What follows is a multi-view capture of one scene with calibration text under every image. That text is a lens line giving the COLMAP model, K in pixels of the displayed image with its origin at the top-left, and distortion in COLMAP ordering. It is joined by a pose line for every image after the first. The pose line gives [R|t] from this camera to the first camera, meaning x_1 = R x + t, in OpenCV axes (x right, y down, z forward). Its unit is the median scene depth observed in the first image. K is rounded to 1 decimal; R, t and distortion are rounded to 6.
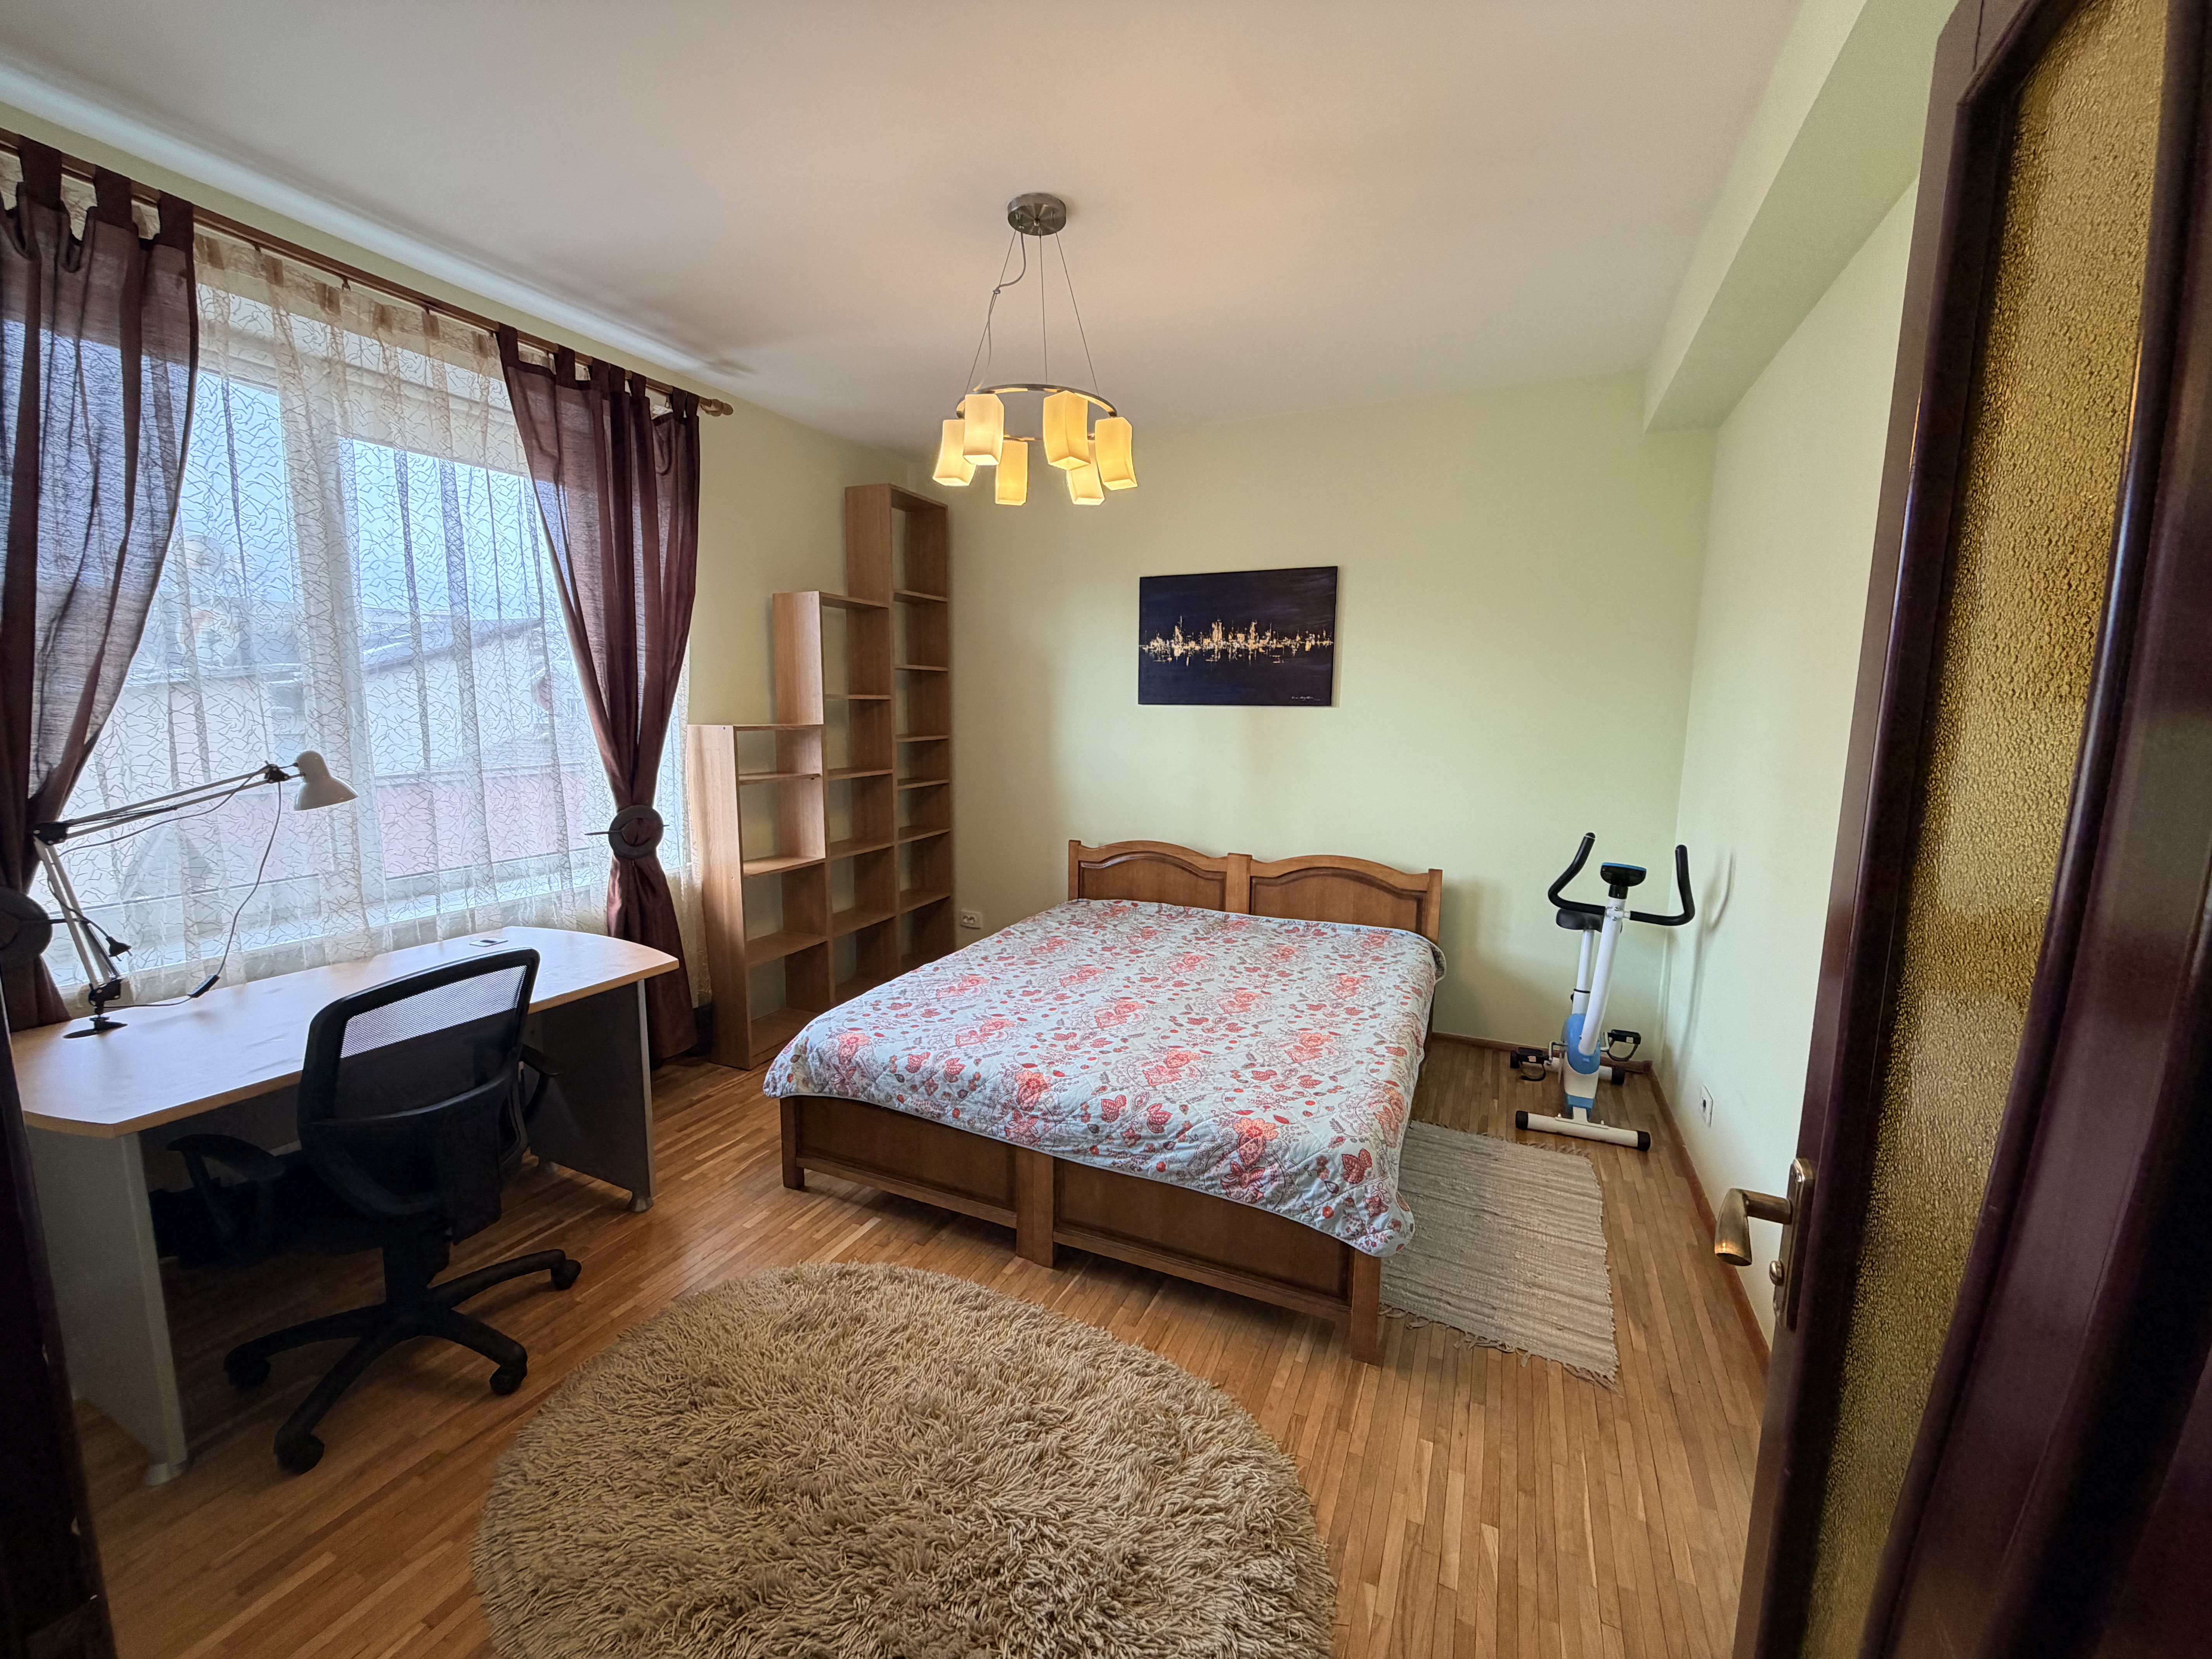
lens RADIAL K [[874.4, 0, 1099.0], [0, 874.4, 830.4], [0, 0, 1]] dist [-0.002124, 0.000130]
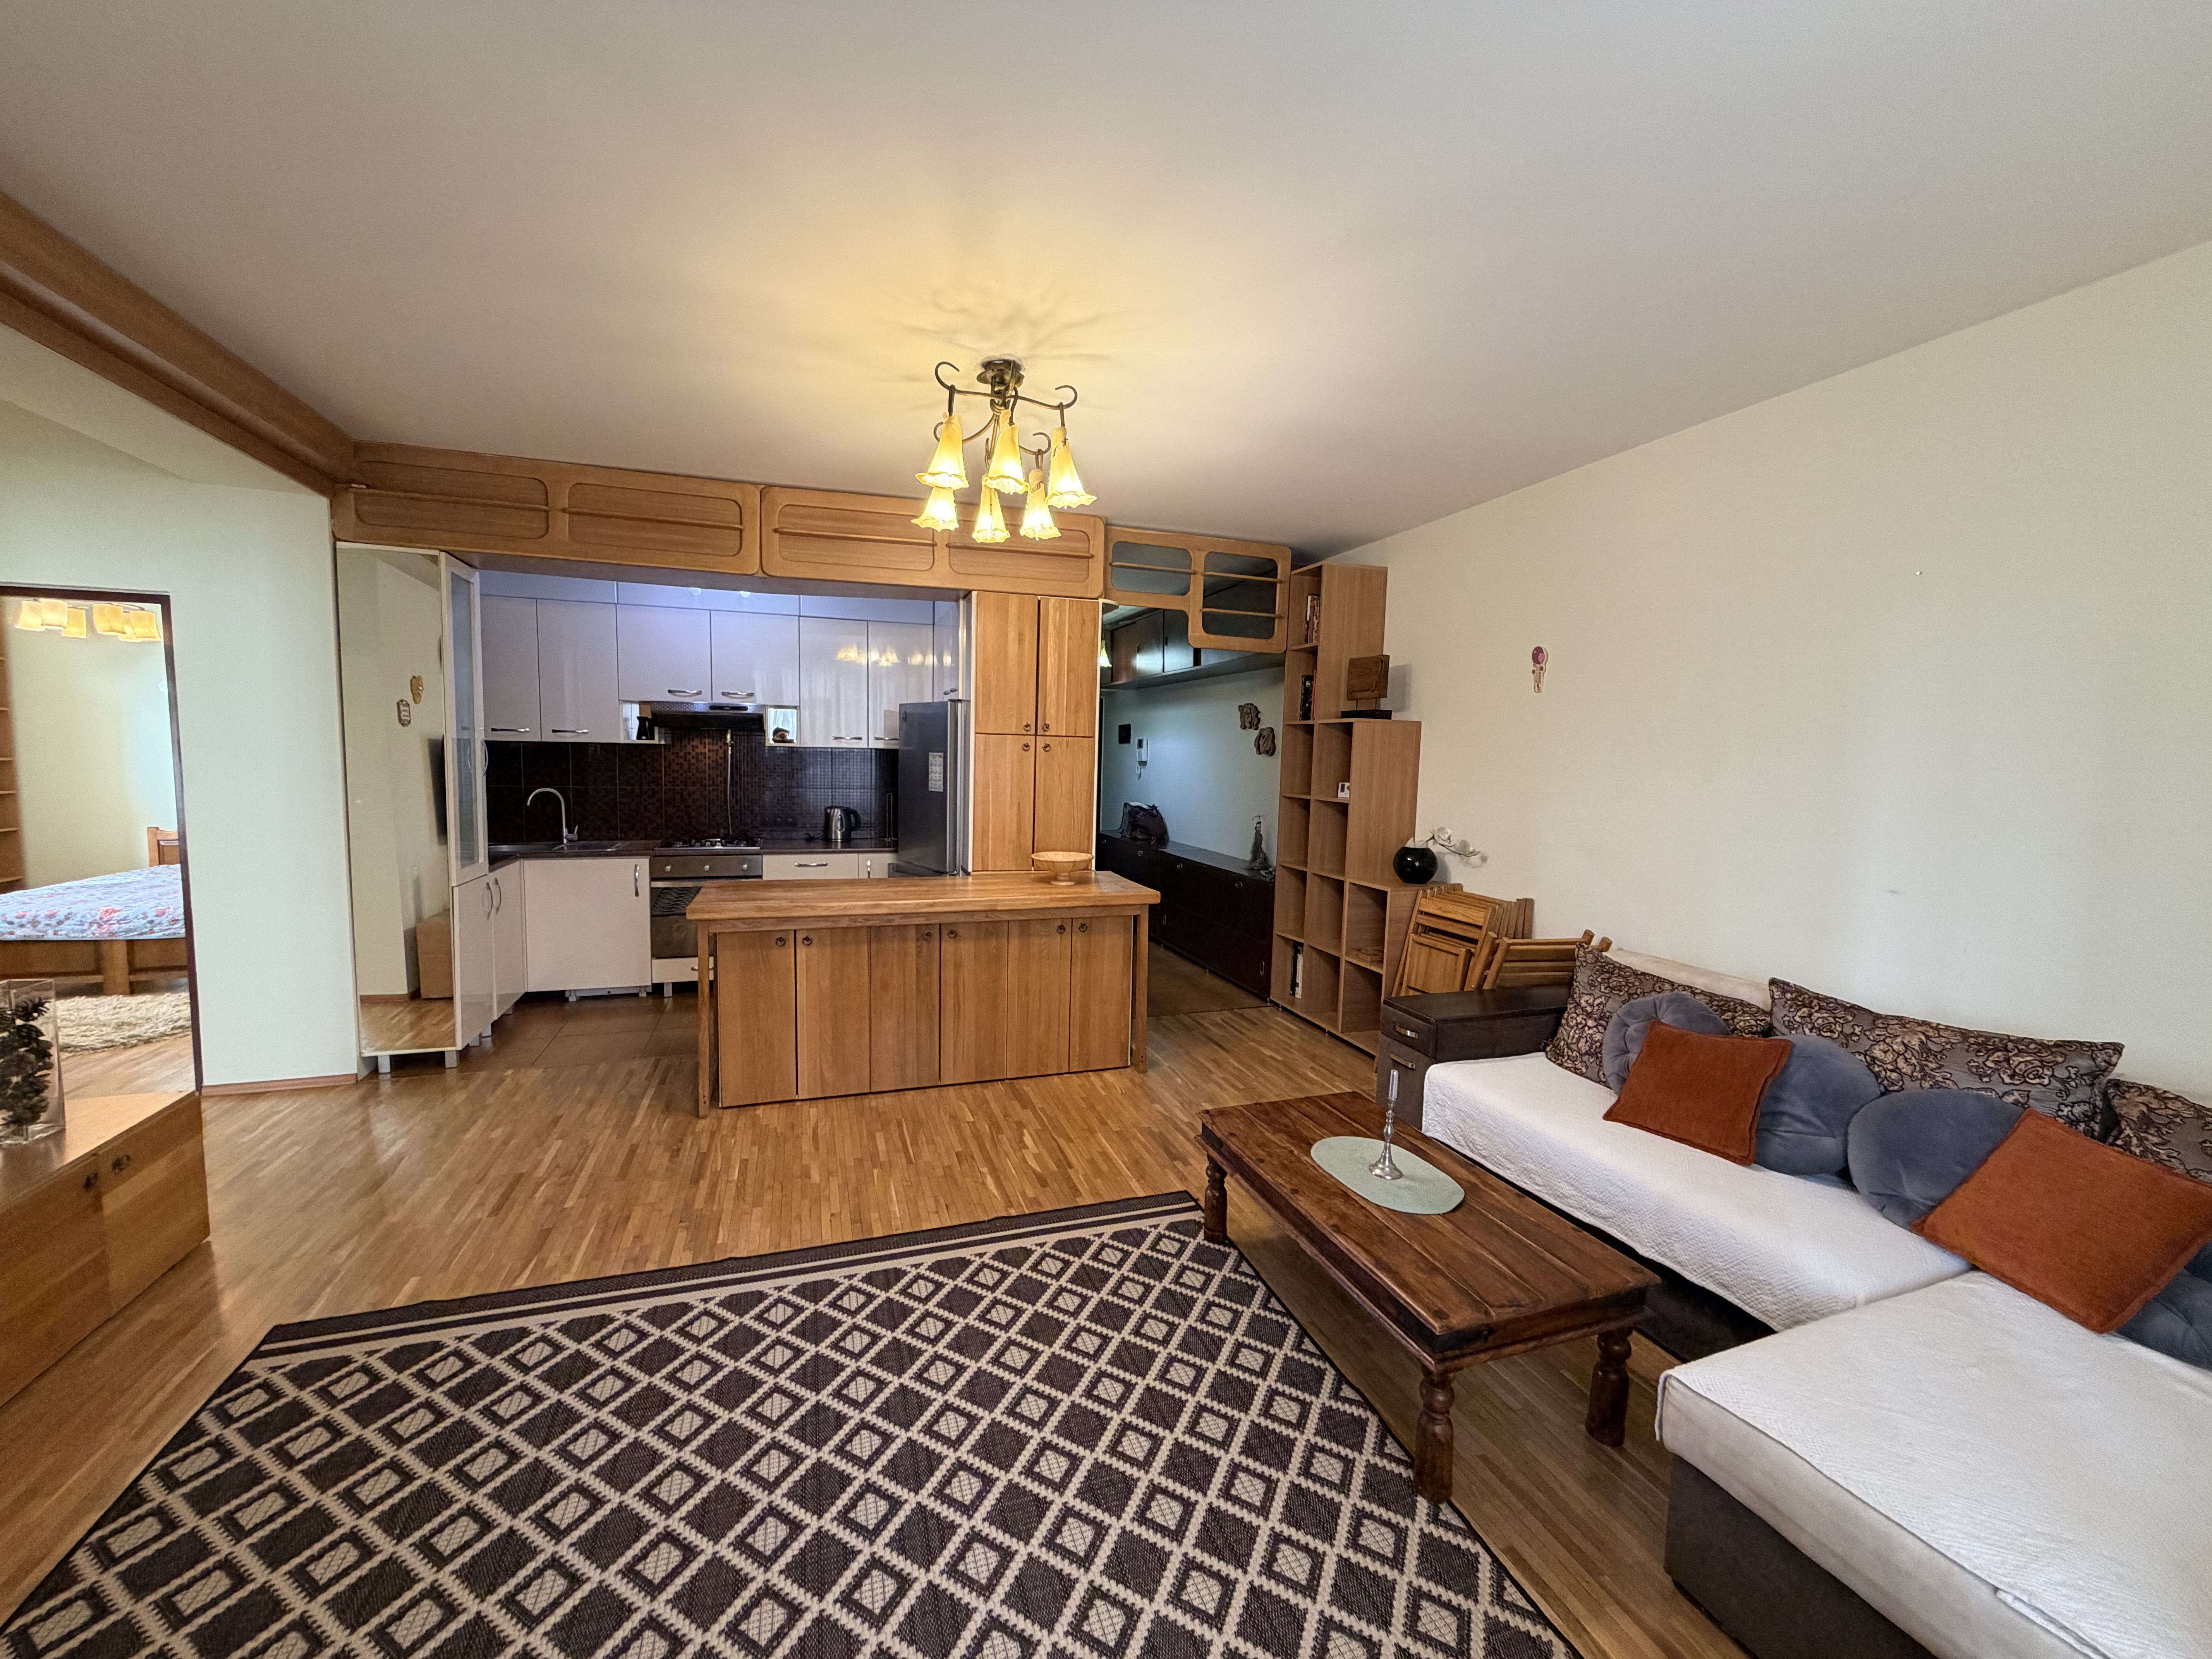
lens RADIAL K [[874.4, 0, 1099.0], [0, 874.4, 830.4], [0, 0, 1]] dist [-0.002124, 0.000130]
pose [[0.721981, -0.053915, 0.689809, 0.178898], [0.079228, 0.996844, -0.005011, 0.249424], [-0.687362, 0.058270, 0.723974, -1.894334]]
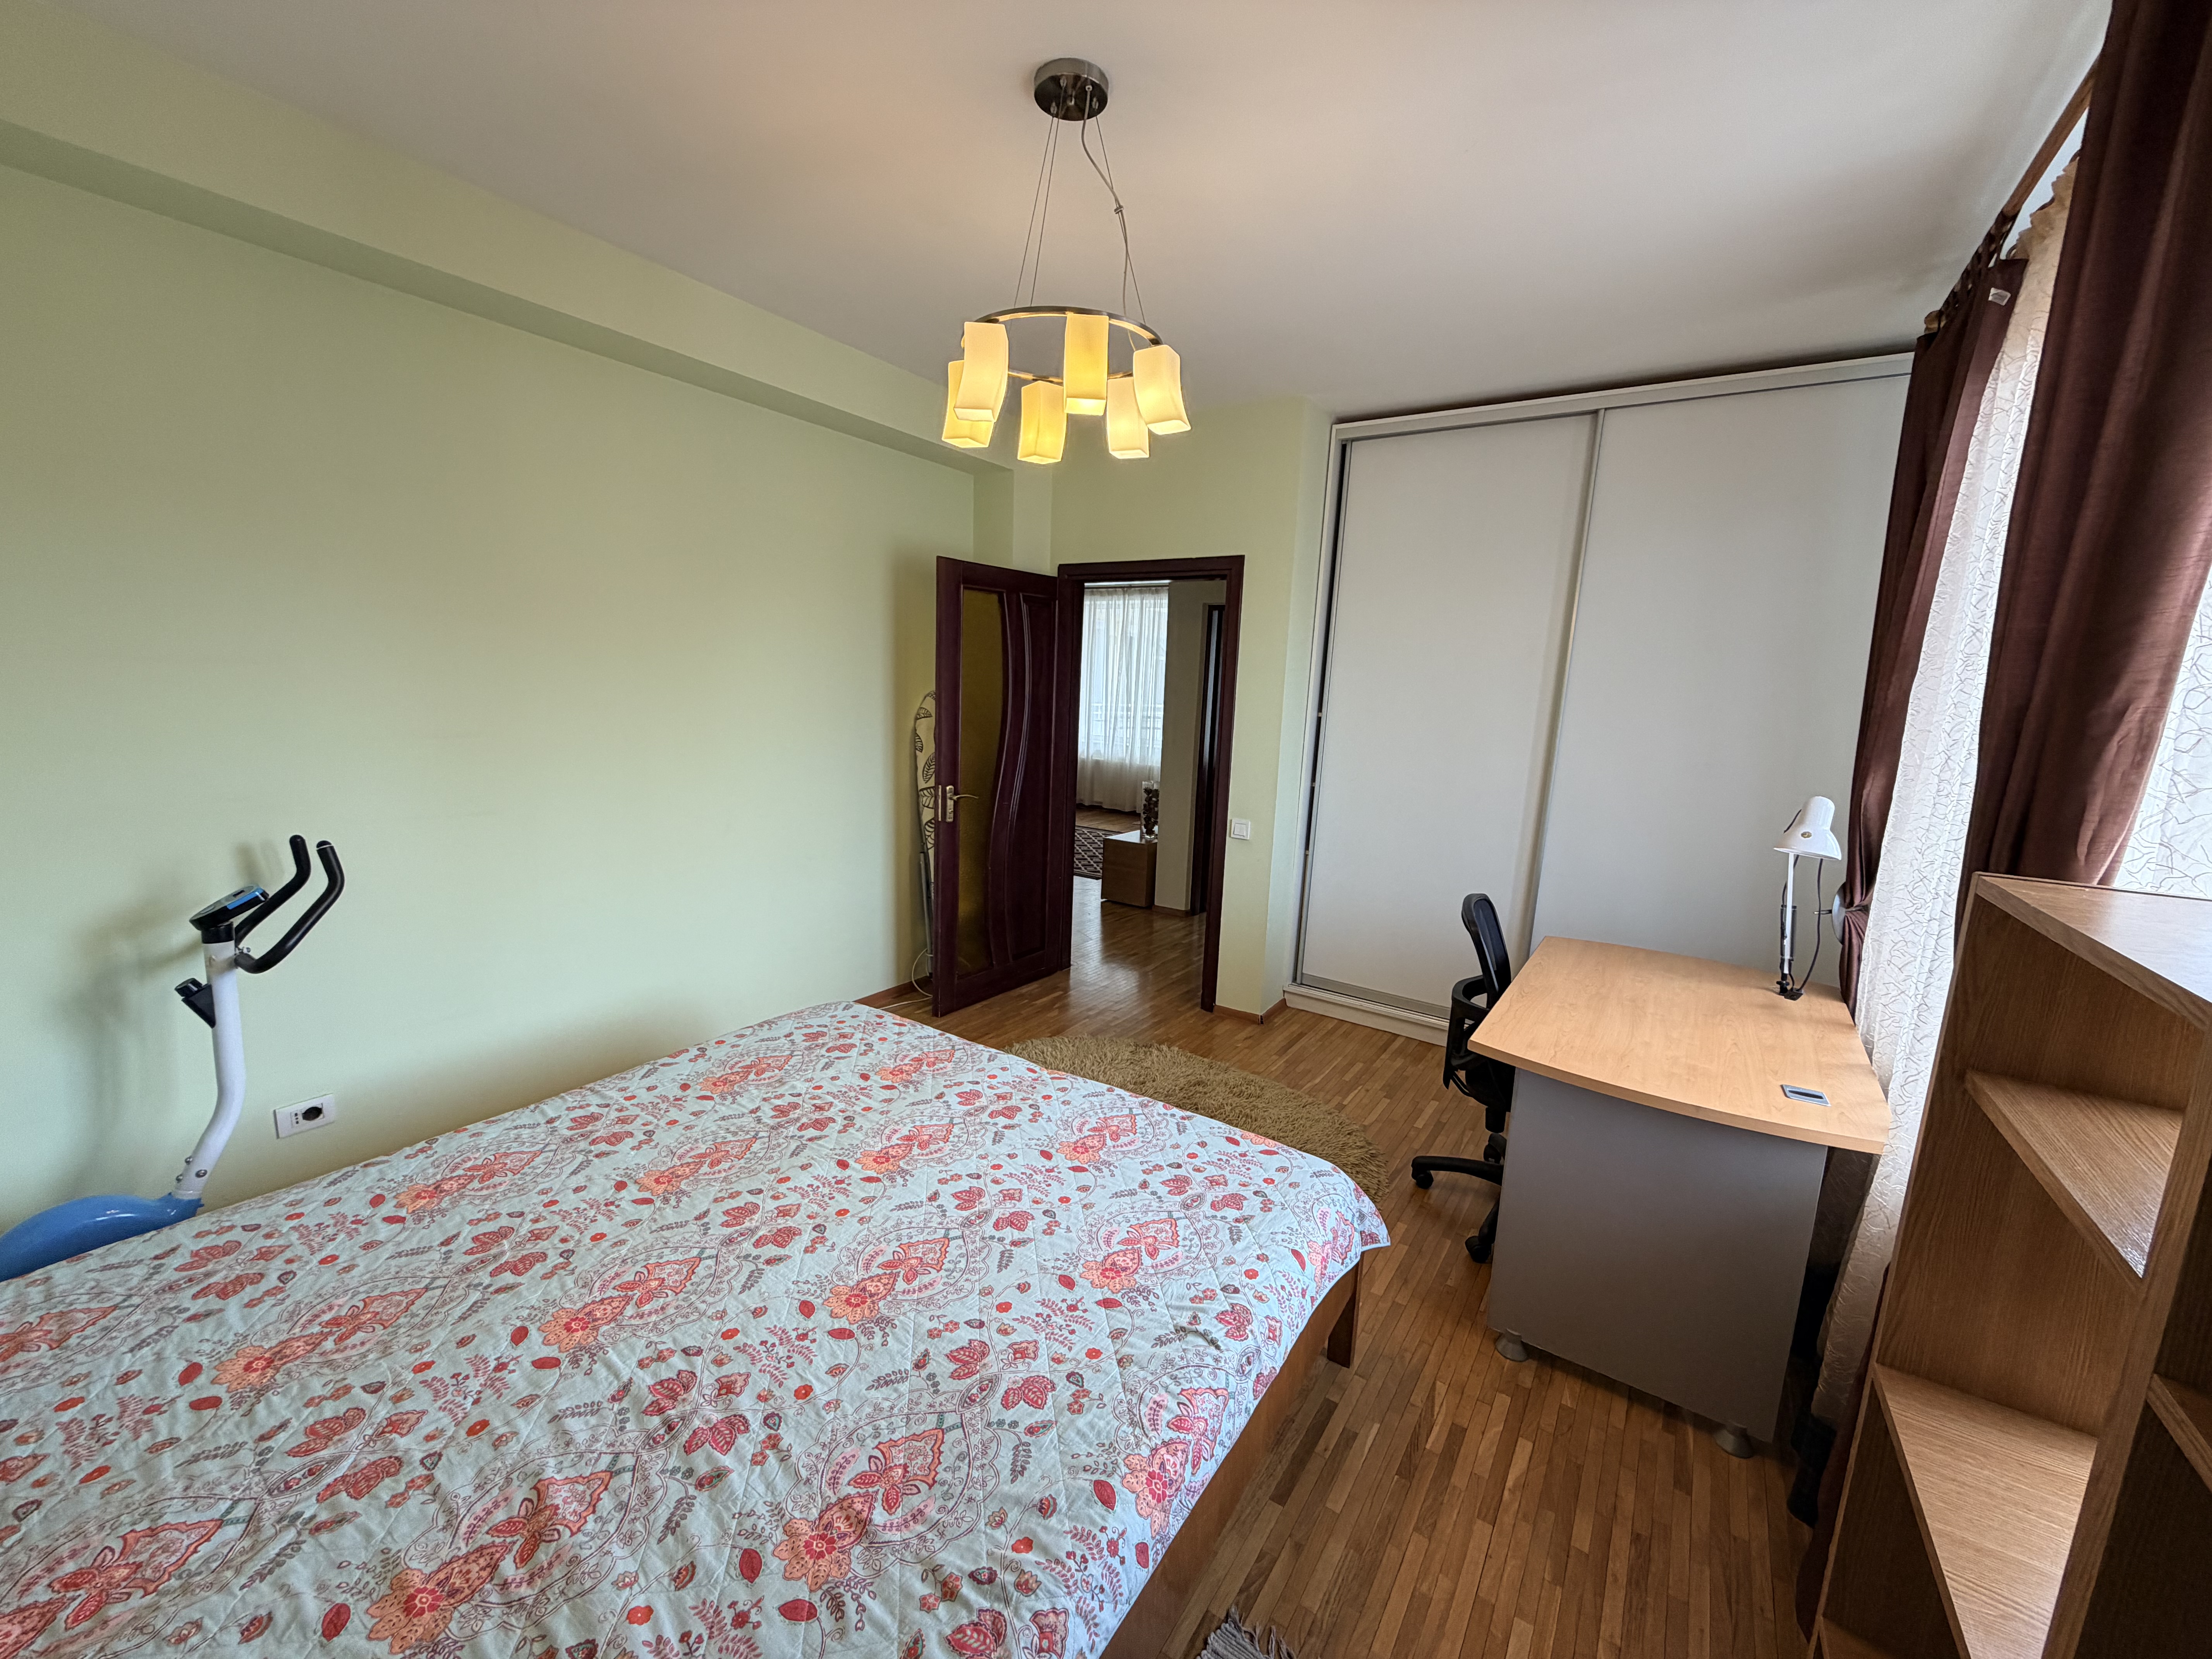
lens RADIAL K [[874.4, 0, 1099.0], [0, 874.4, 830.4], [0, 0, 1]] dist [-0.002124, 0.000130]
pose [[-0.986013, -0.075511, 0.148579, -0.215640], [-0.027635, 0.953210, 0.301043, -0.251151], [-0.164359, 0.292727, -0.941965, 1.576645]]
